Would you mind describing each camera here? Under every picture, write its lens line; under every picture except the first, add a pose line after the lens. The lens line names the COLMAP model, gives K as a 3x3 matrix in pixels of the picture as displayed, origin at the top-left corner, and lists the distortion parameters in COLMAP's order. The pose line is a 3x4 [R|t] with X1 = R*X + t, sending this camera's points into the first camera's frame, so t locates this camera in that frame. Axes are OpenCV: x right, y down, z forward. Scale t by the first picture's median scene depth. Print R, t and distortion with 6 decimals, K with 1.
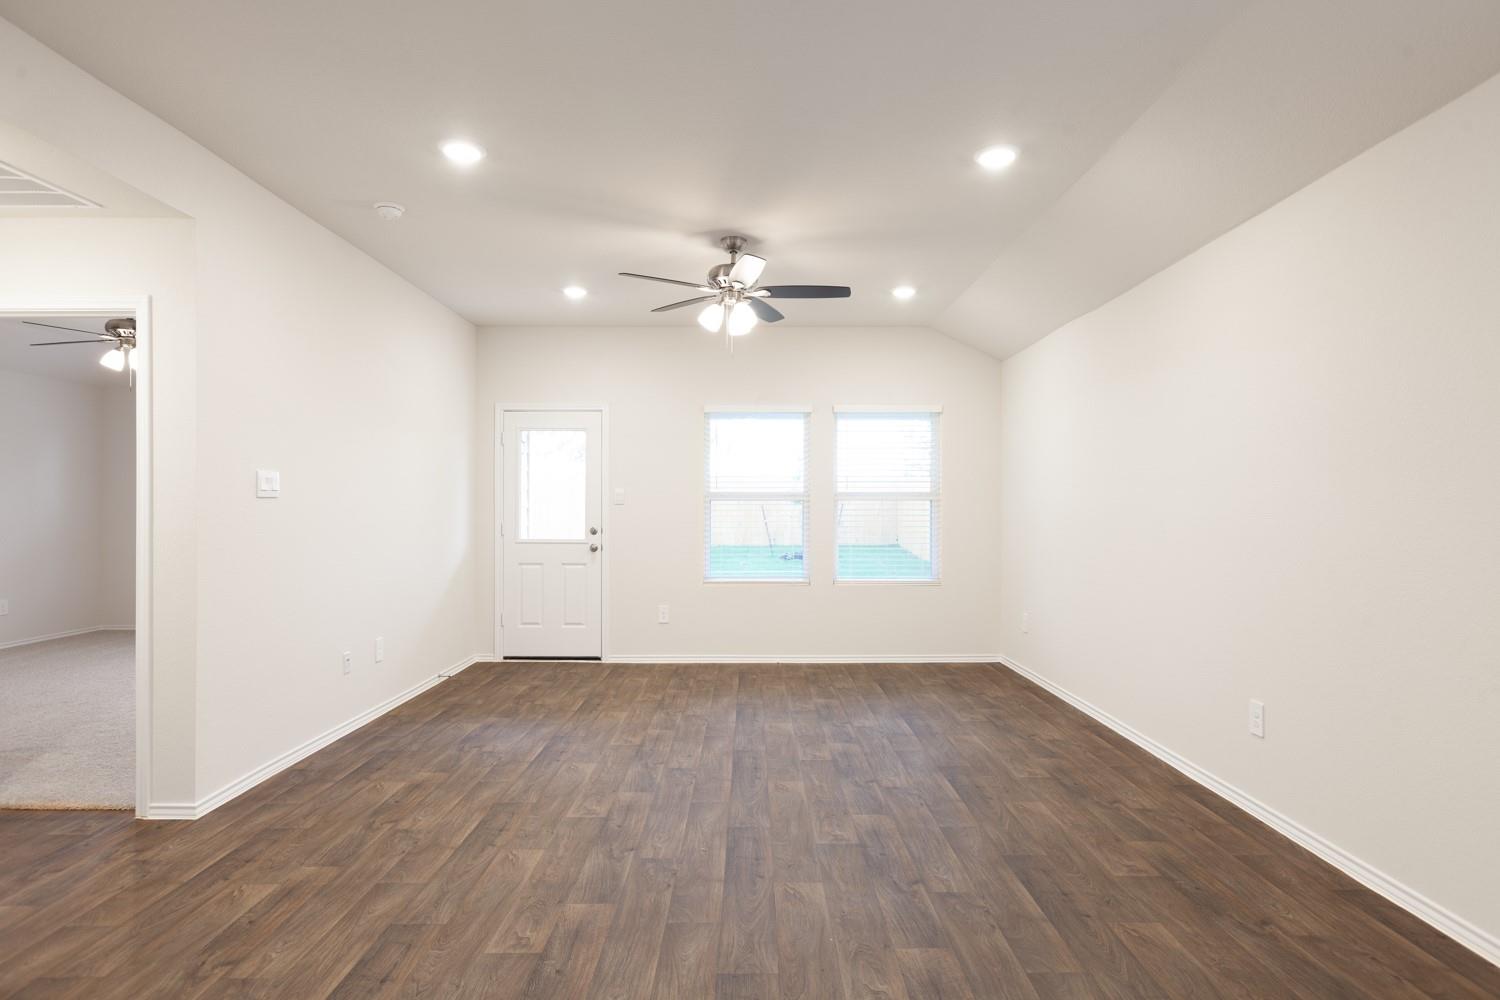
lens RADIAL K [[815.0, 0, 748.1], [0, 815.0, 503.6], [0, 0, 1]] dist [0.004353, 0.000490]
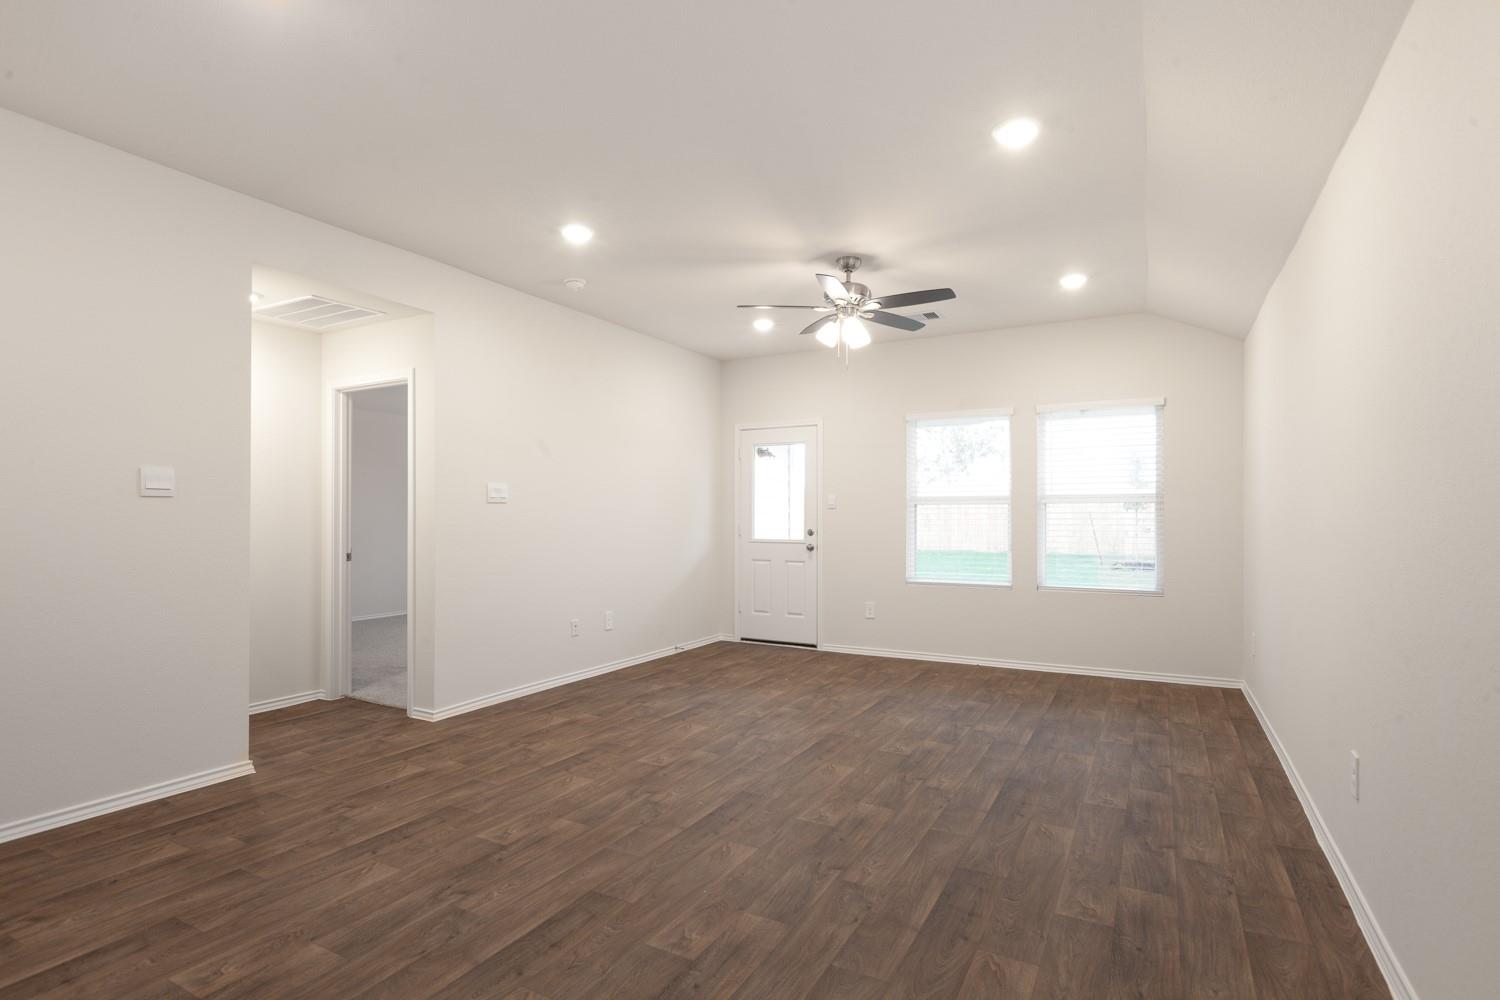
lens RADIAL K [[748.6, 0, 727.9], [0, 748.6, 508.8], [0, 0, 1]] dist [-0.003101, 0.000674]
pose [[0.872036, -0.005126, -0.489415, 0.325779], [0.003161, 0.999983, -0.004841, 0.008635], [0.489432, 0.002675, 0.872038, 0.063544]]
